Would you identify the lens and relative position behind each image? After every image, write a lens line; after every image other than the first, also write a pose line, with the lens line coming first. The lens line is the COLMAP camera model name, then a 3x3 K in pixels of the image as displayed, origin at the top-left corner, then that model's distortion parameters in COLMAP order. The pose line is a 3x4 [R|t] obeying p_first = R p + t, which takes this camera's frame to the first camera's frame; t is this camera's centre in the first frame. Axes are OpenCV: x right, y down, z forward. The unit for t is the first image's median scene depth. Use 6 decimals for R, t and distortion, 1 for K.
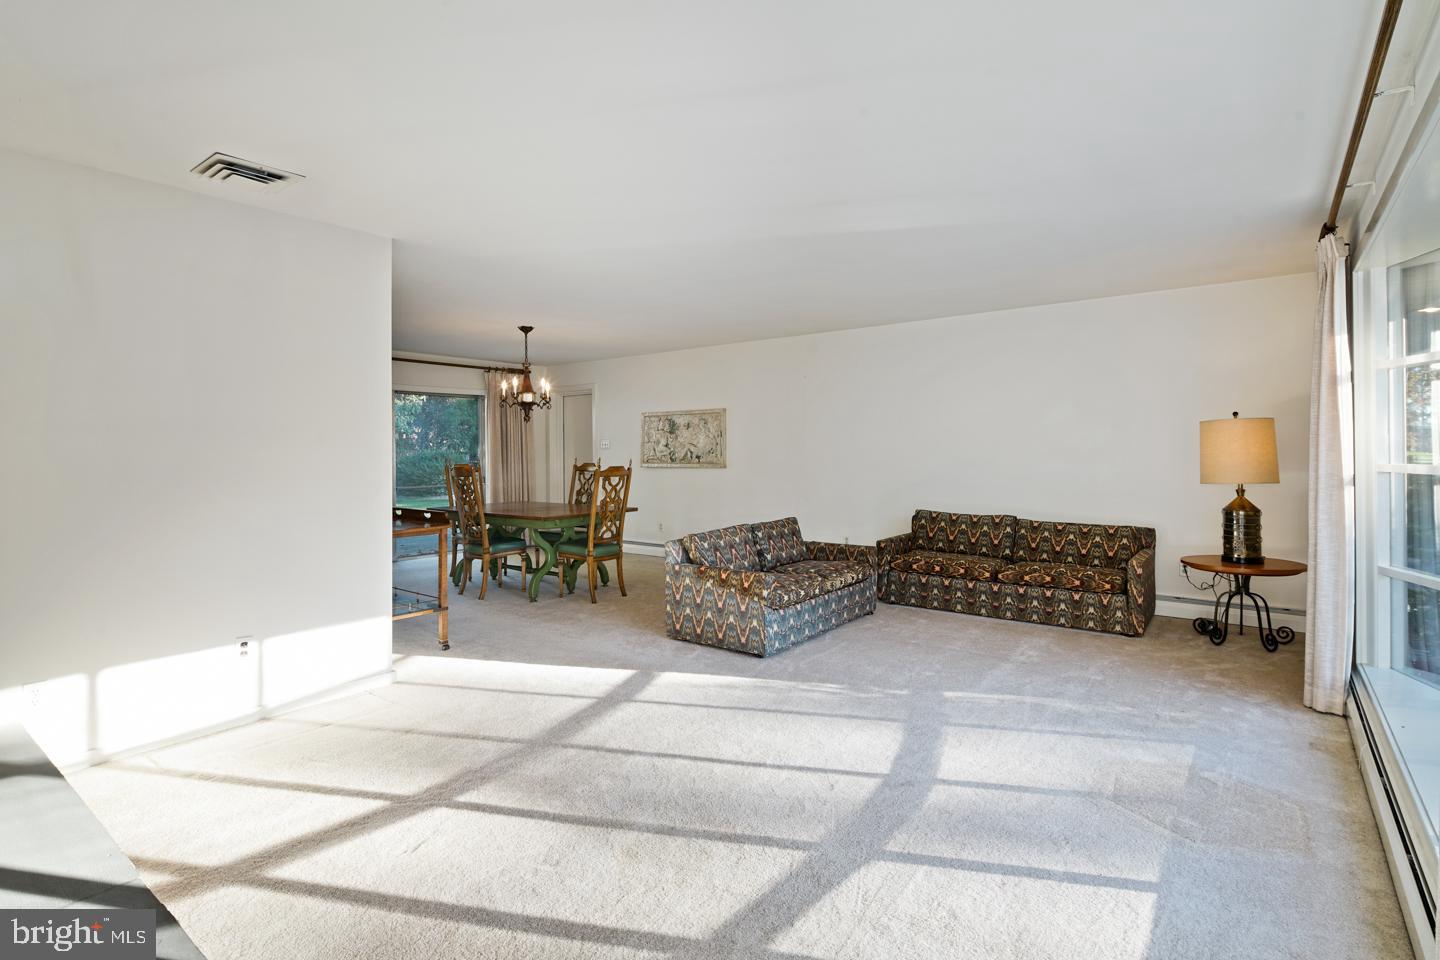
lens RADIAL K [[711.9, 0, 717.6], [0, 711.9, 449.8], [0, 0, 1]] dist [0.000300, -0.000350]
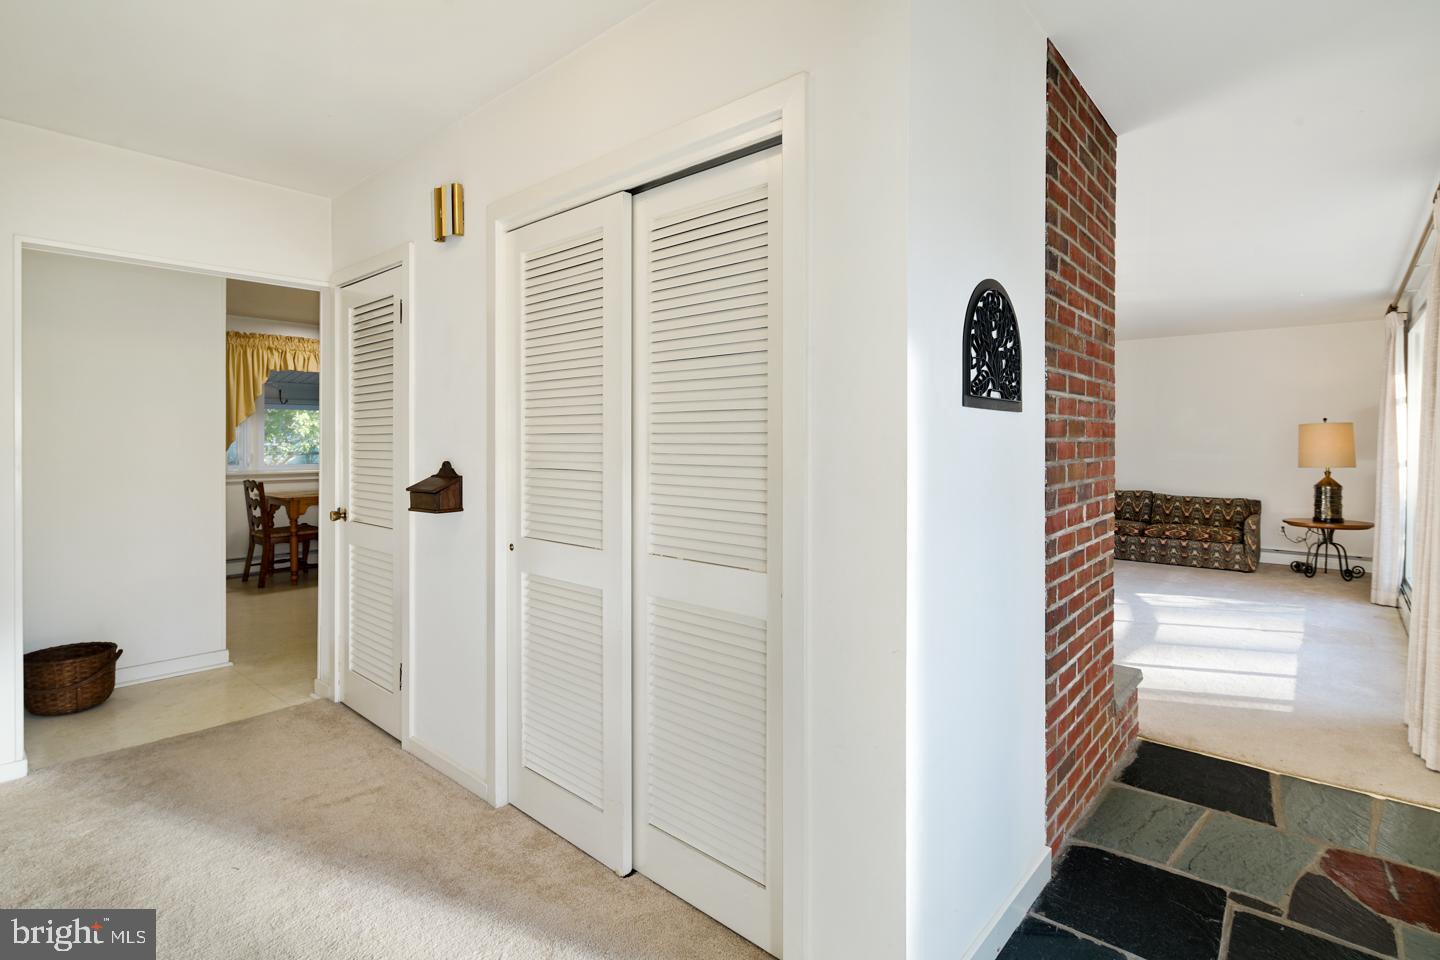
lens RADIAL K [[697.4, 0, 741.1], [0, 697.4, 443.7], [0, 0, 1]] dist [0.001914, 0.000270]
pose [[0.998895, 0.016007, -0.044190, -0.384981], [-0.015827, 0.999865, 0.004416, 0.010407], [0.044255, -0.003712, 0.999013, -0.460326]]
